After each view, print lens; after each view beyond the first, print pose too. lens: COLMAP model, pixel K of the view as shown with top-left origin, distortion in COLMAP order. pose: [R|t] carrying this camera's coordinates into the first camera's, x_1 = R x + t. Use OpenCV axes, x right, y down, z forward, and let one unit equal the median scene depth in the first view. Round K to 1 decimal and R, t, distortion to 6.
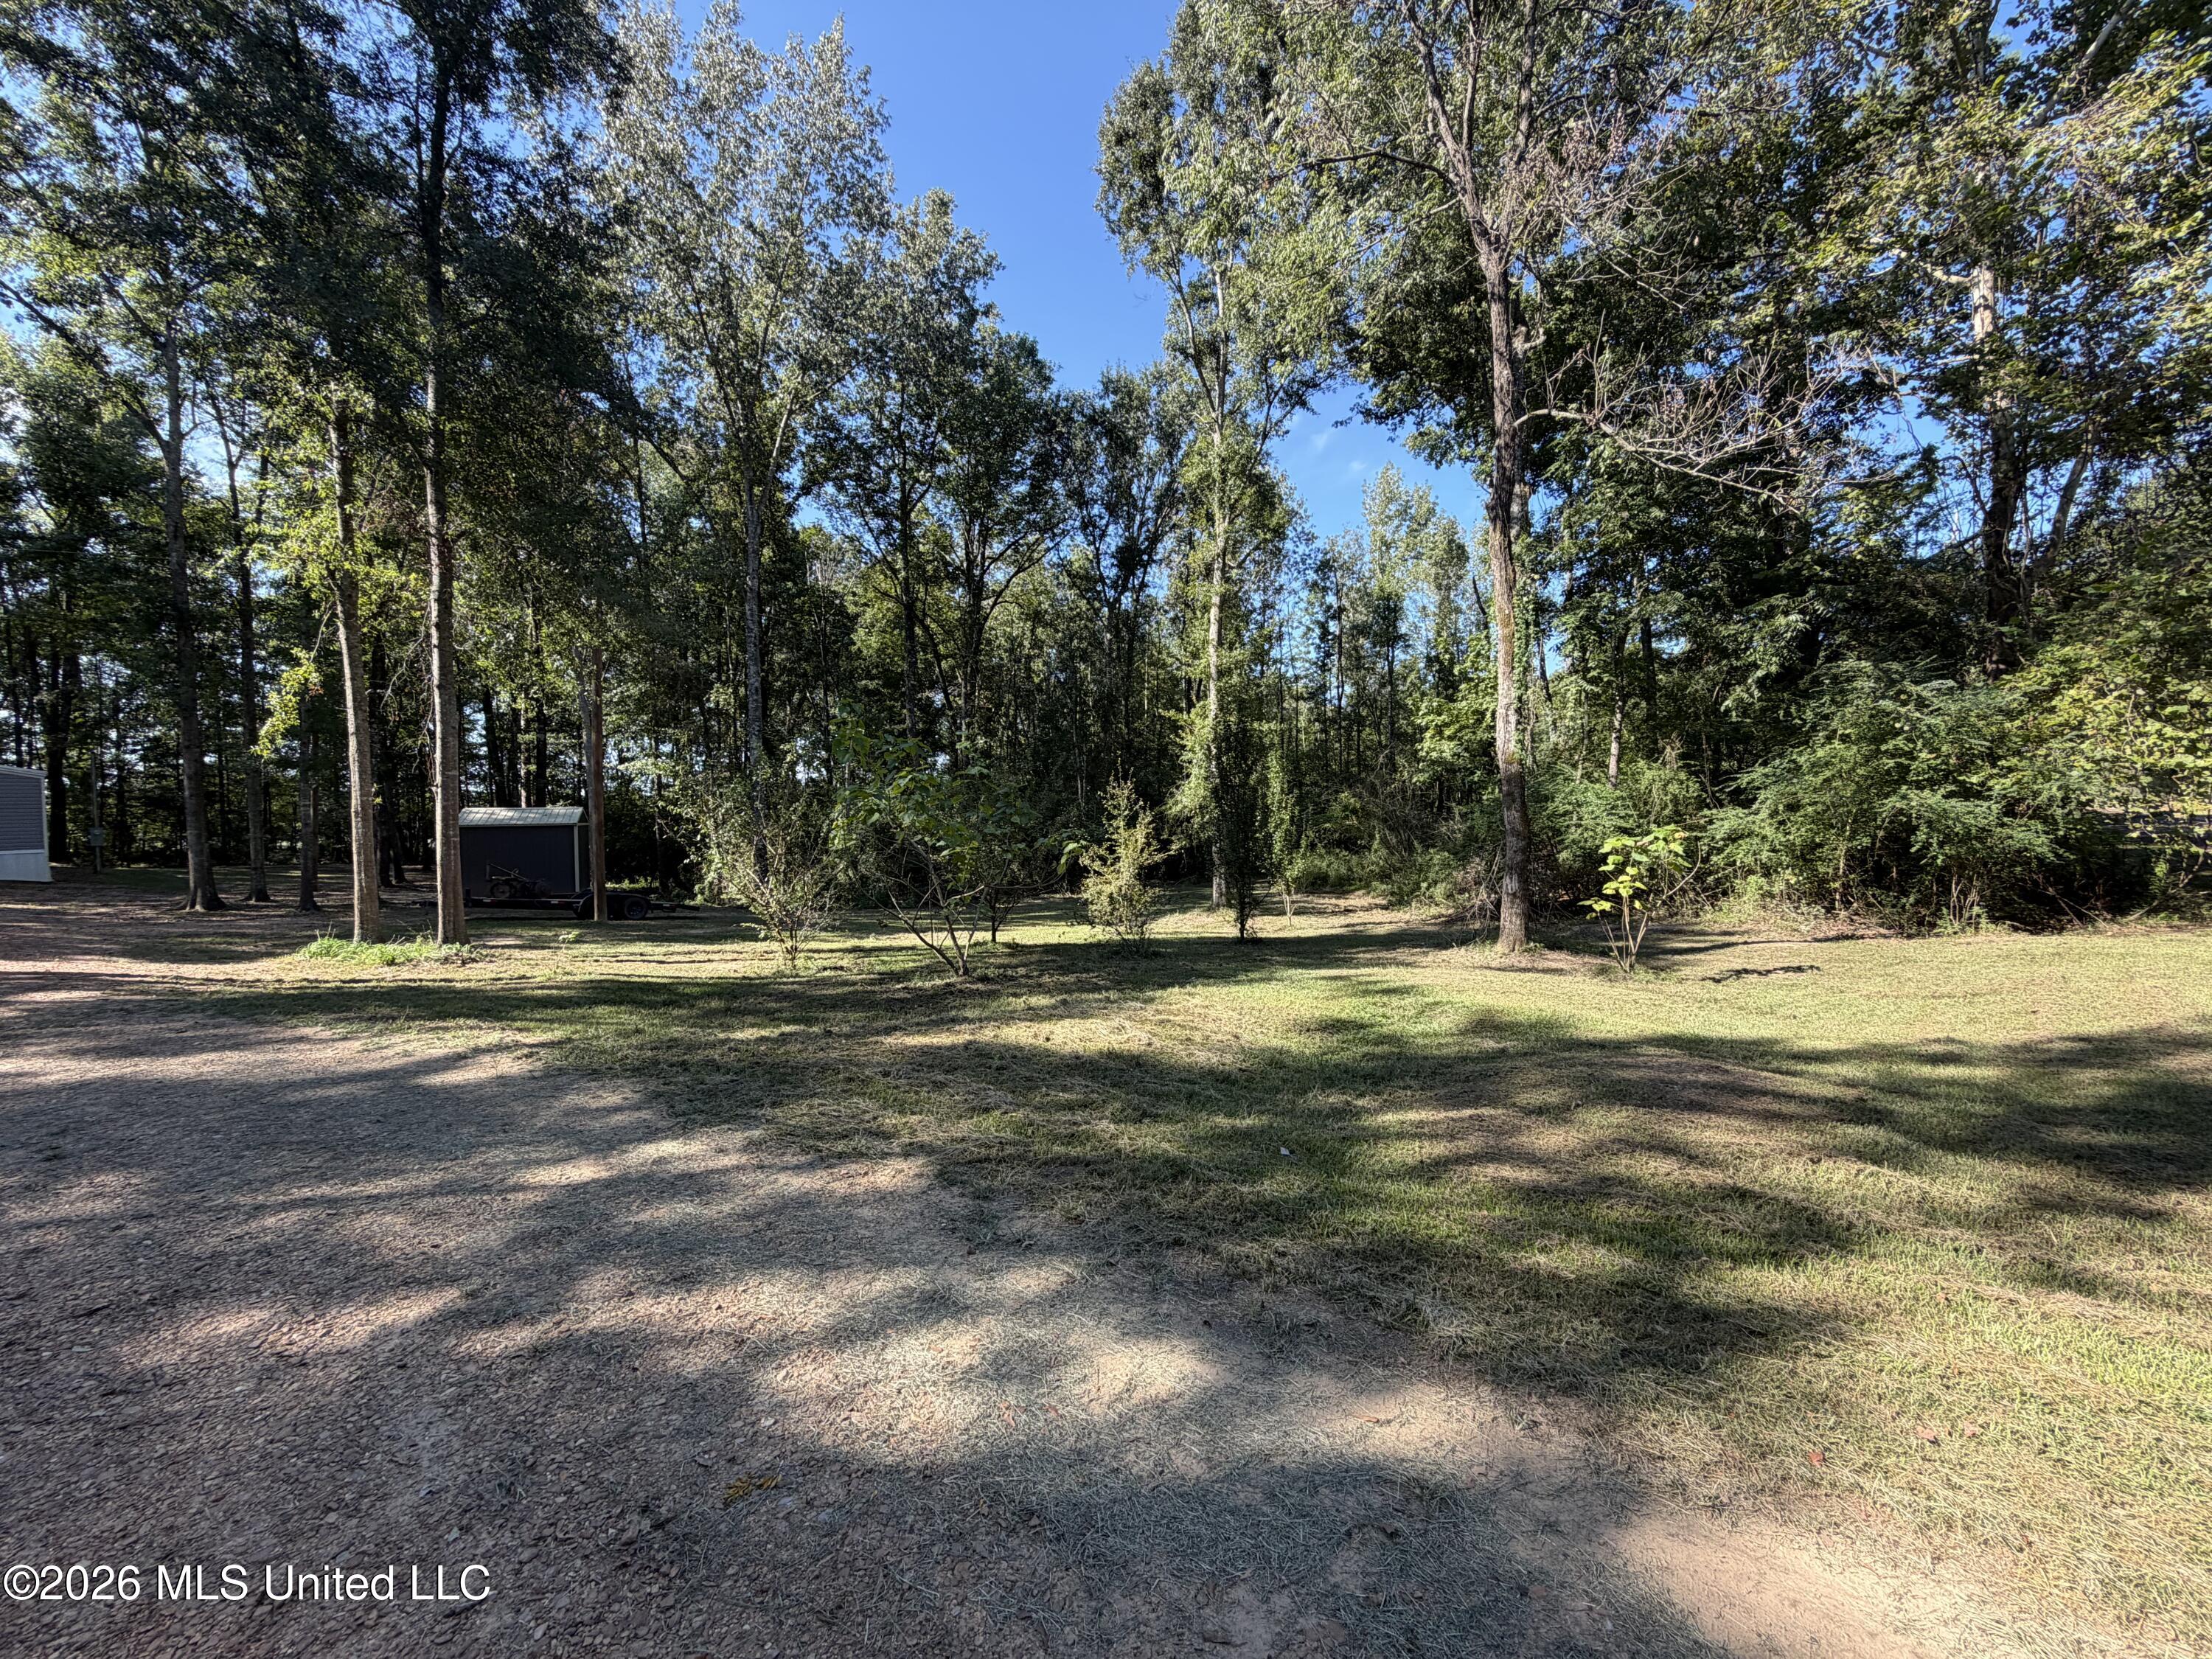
lens RADIAL K [[883.7, 0, 1099.4], [0, 883.7, 827.6], [0, 0, 1]] dist [0.000112, 0.000120]
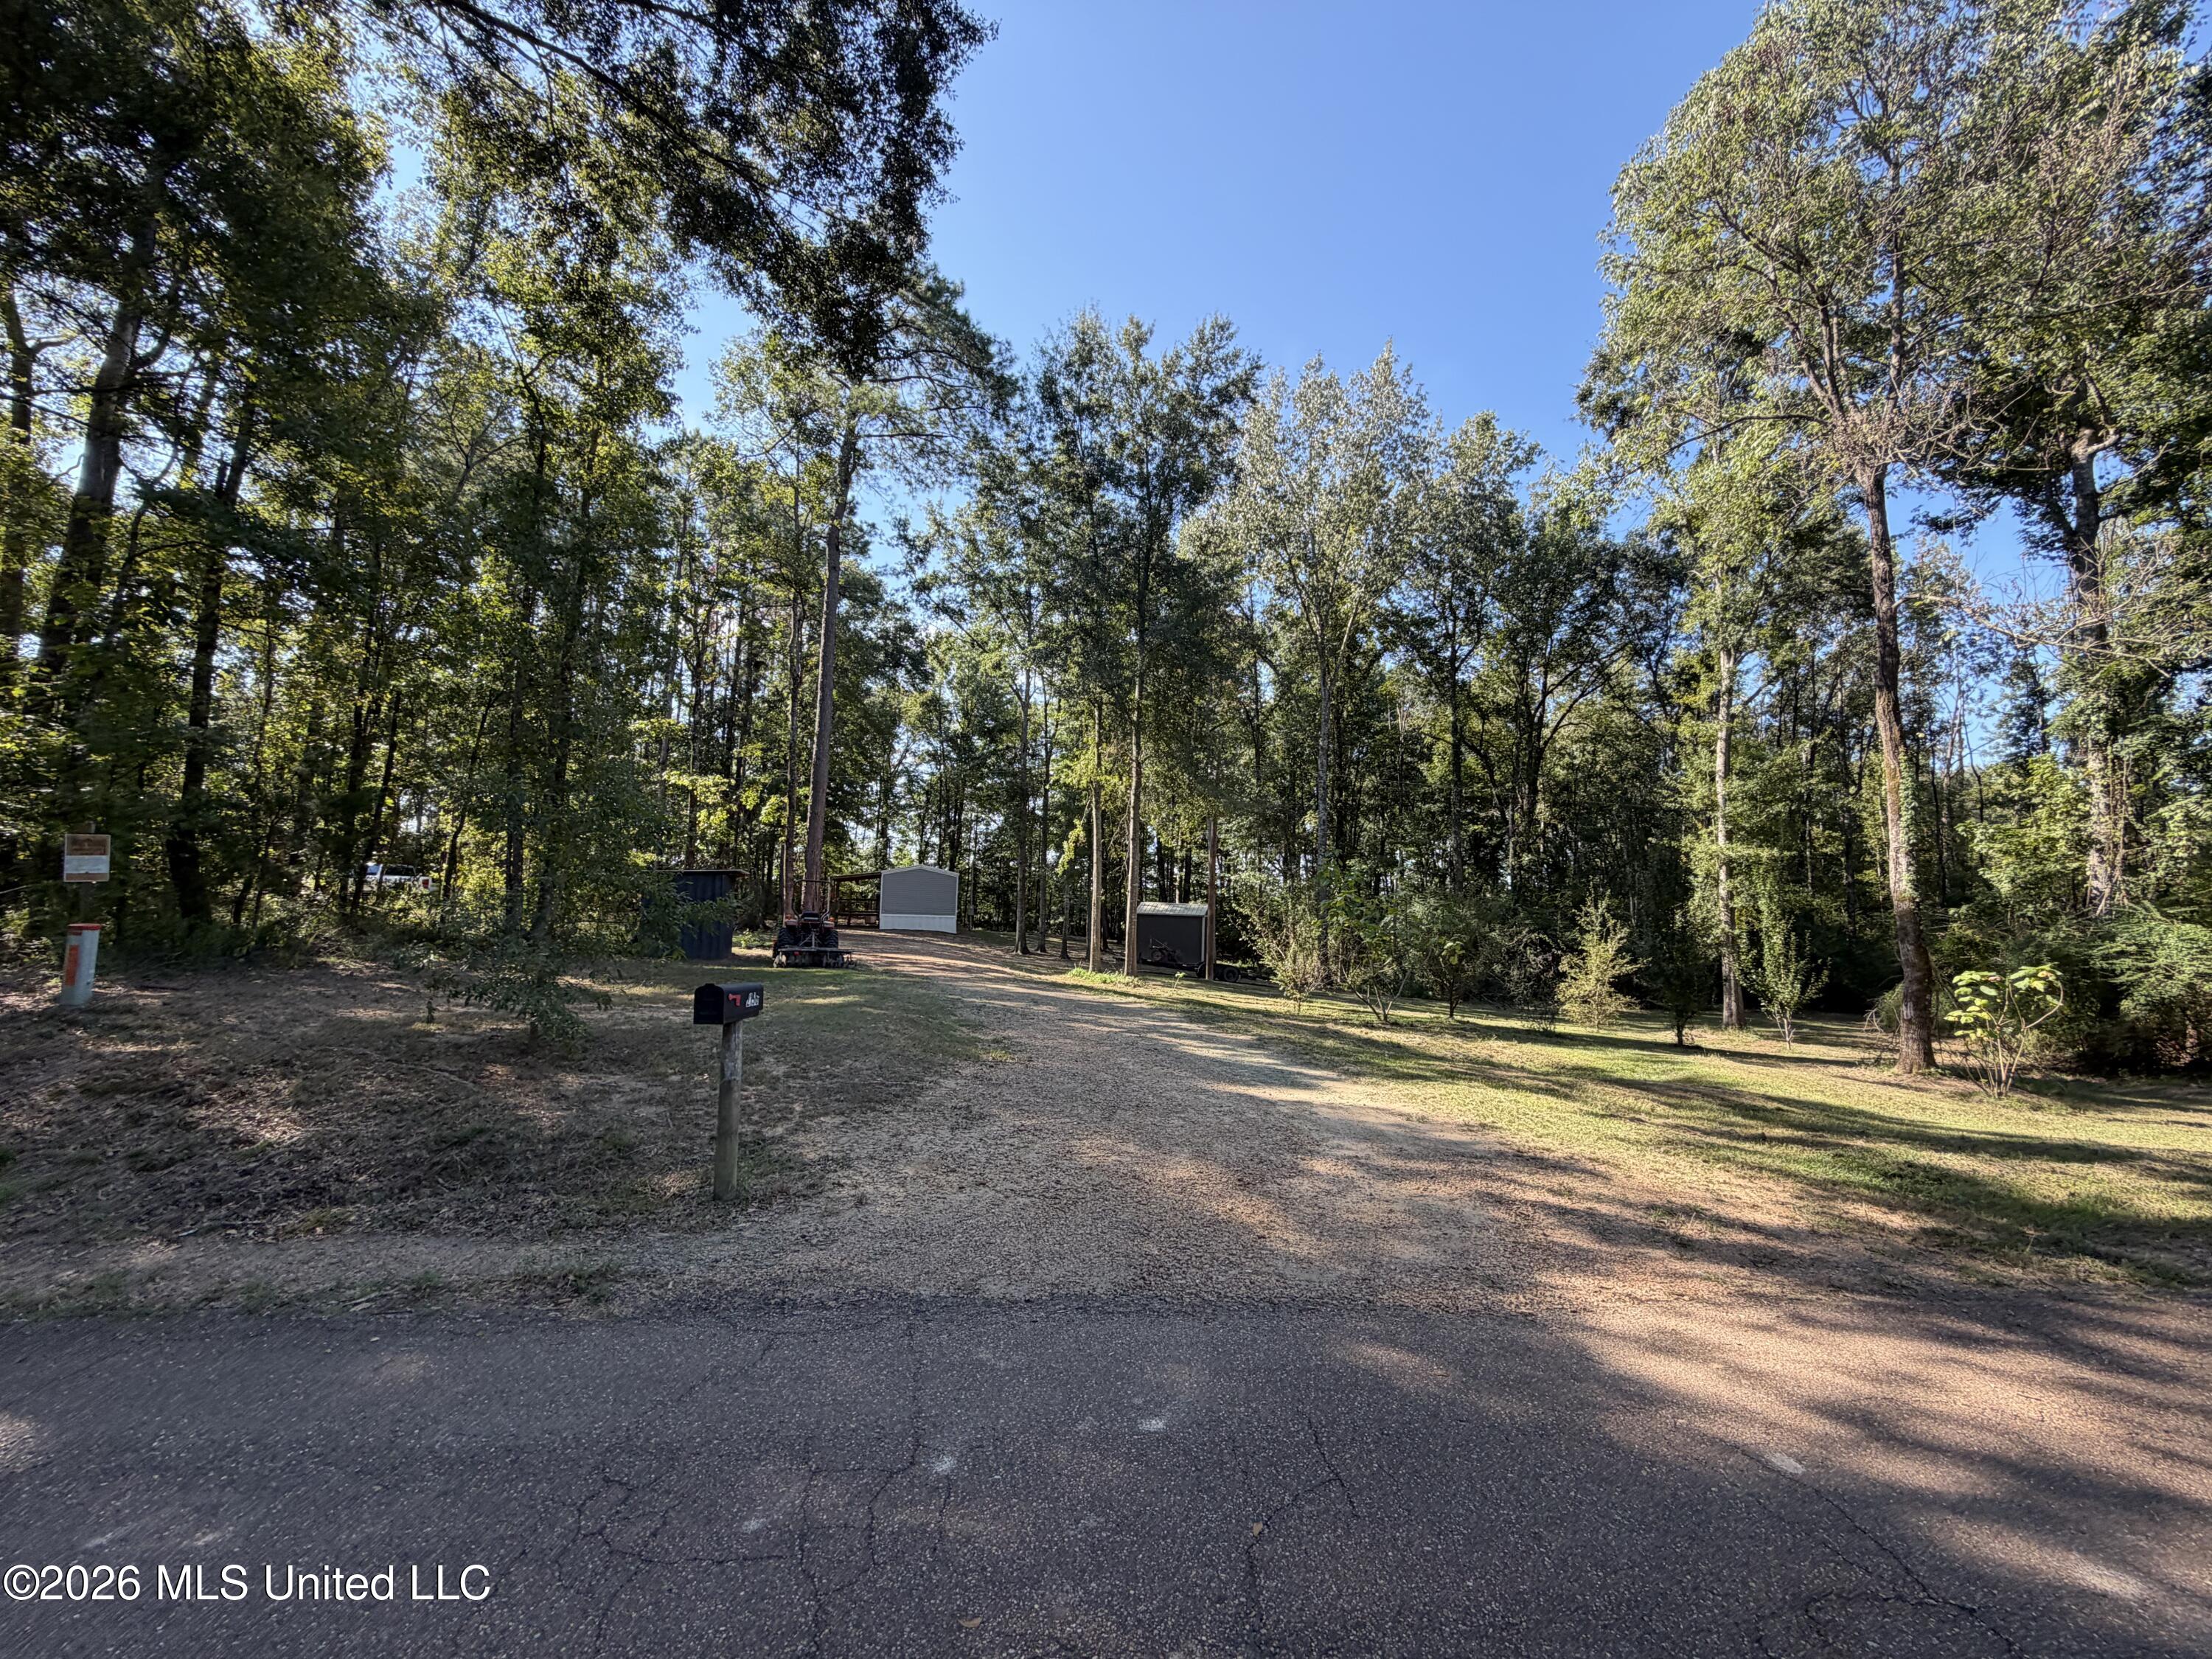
lens RADIAL K [[883.7, 0, 1112.8], [0, 883.7, 824.0], [0, 0, 1]] dist [0.000112, 0.000120]
pose [[0.789854, -0.016221, -0.613081, 0.328539], [-0.057894, 0.993214, -0.100865, 0.001465], [0.610557, 0.115162, 0.783555, -0.442466]]
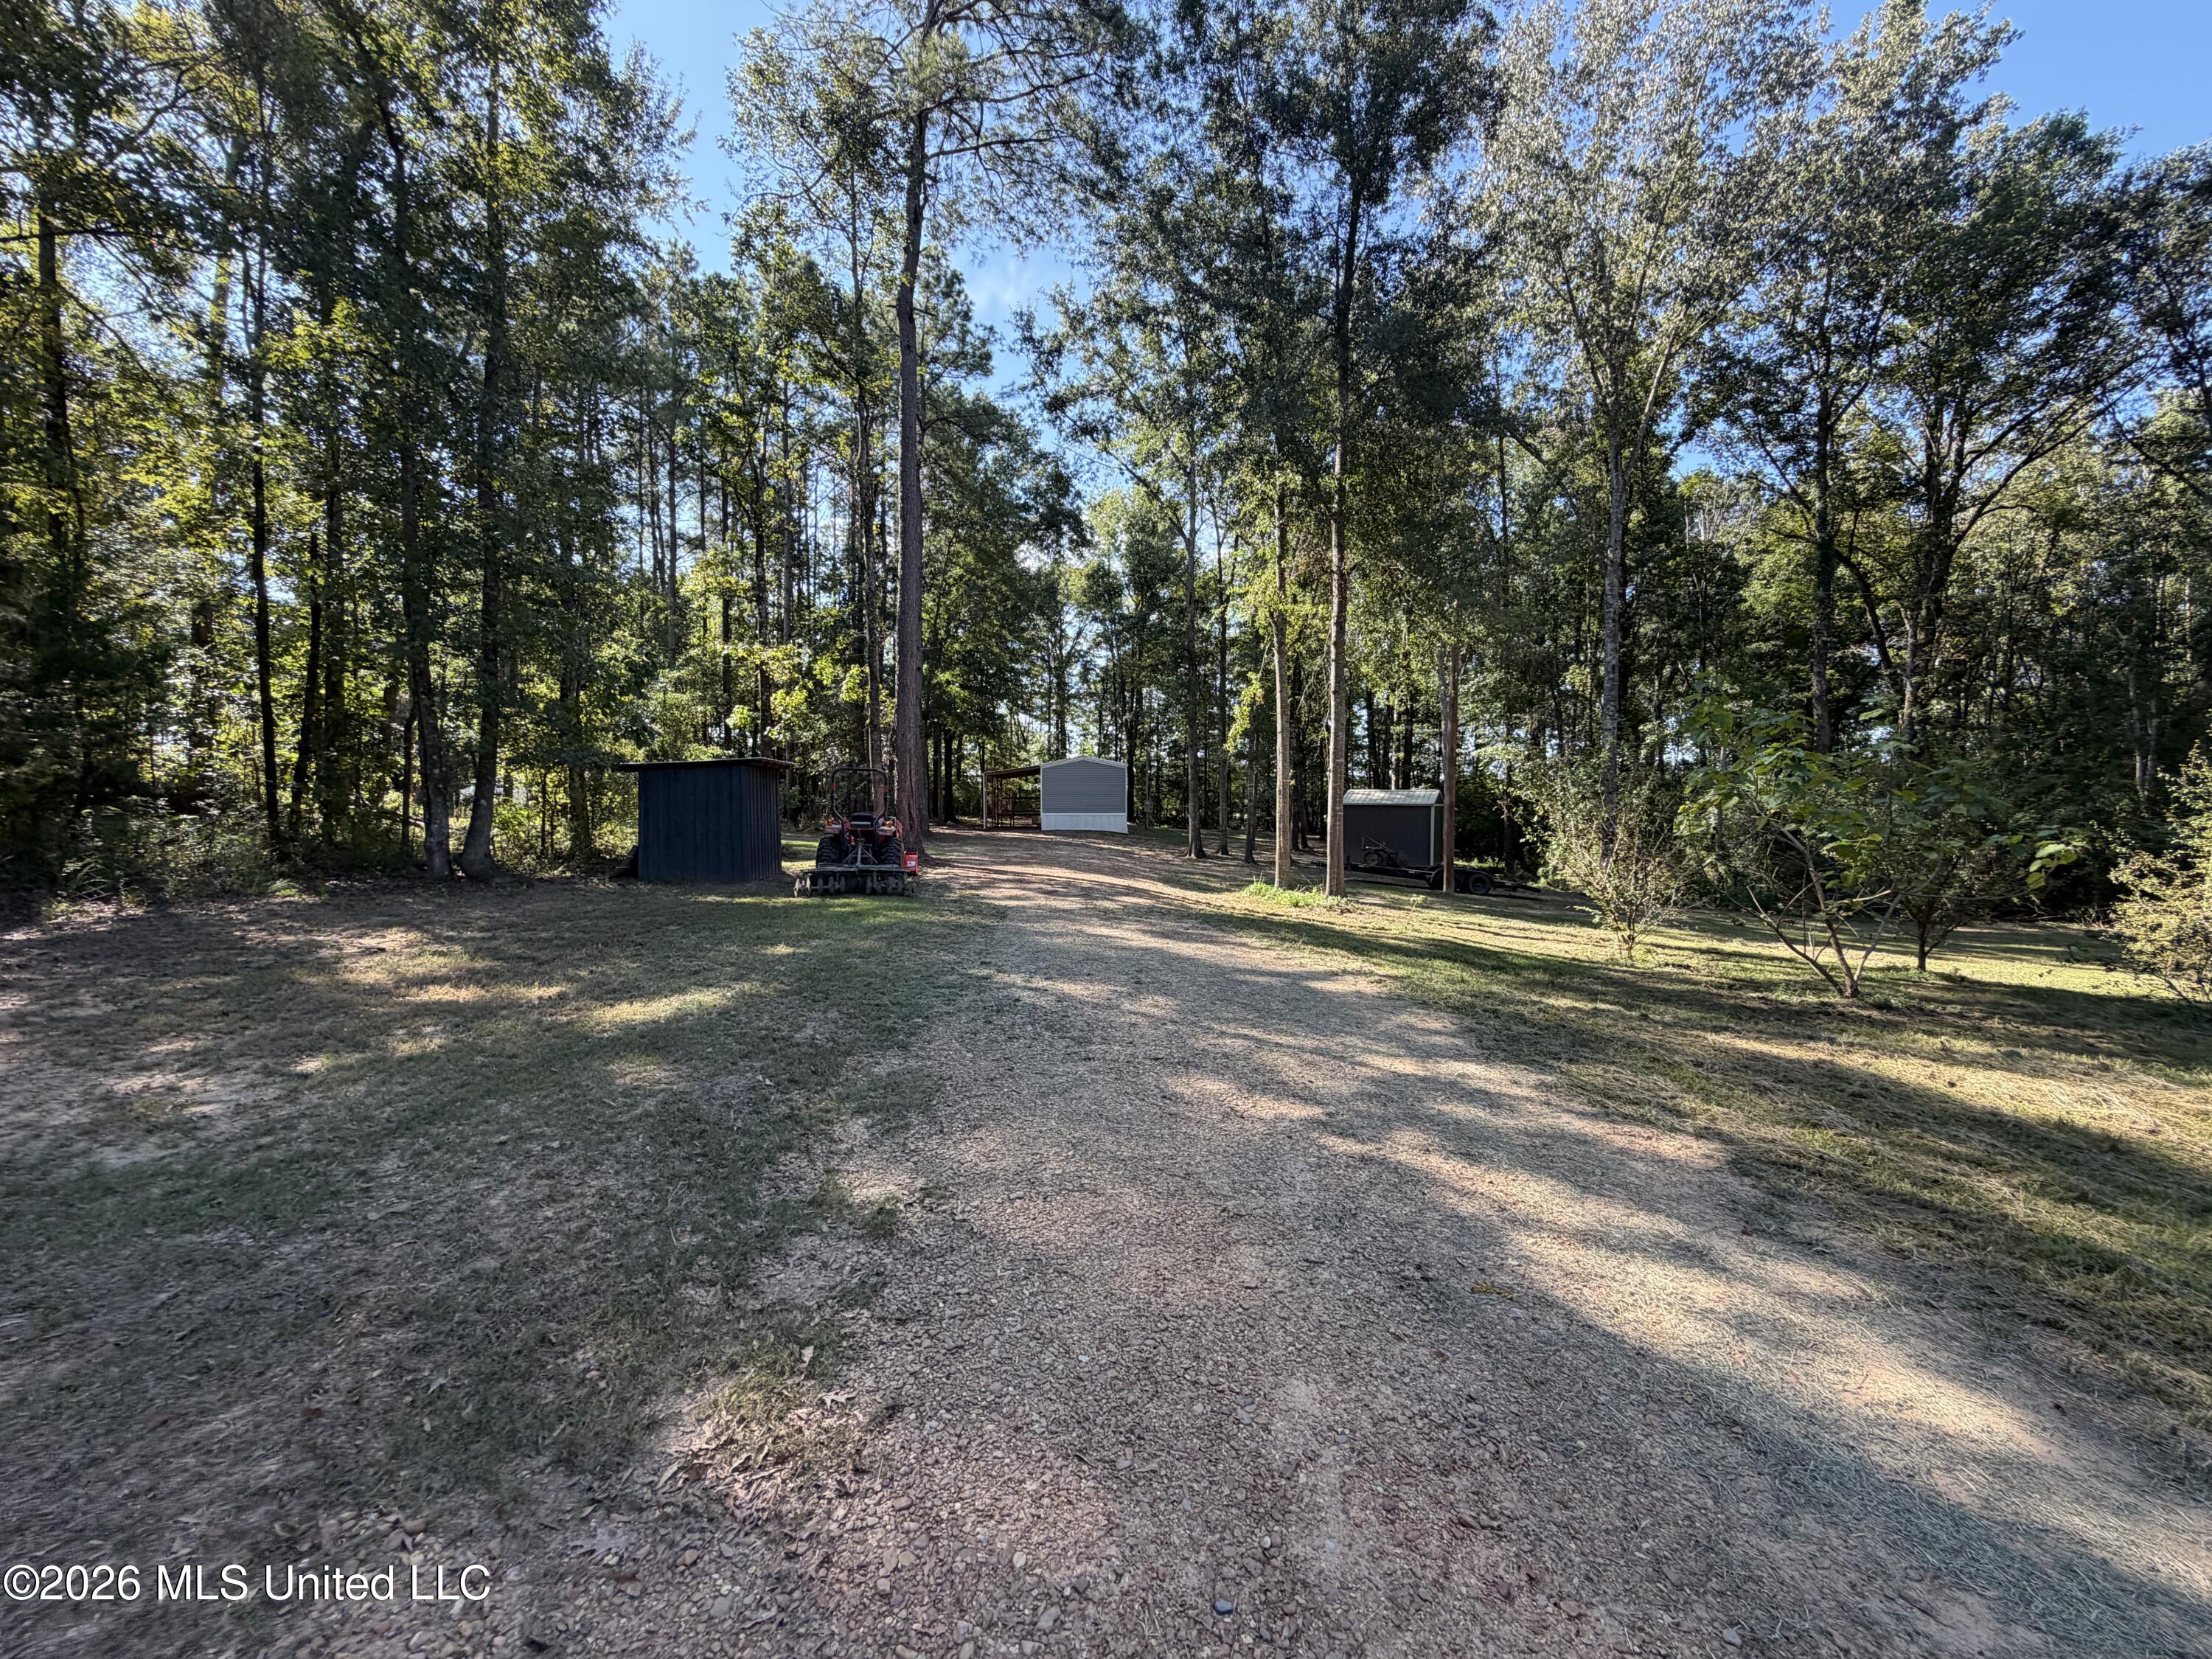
lens RADIAL K [[883.7, 0, 1099.7], [0, 883.7, 830.6], [0, 0, 1]] dist [0.000112, 0.000120]
pose [[0.621808, 0.045478, -0.781848, 0.033830], [-0.029249, 0.998965, 0.034845, 0.003243], [0.782623, 0.001201, 0.622495, -0.040097]]
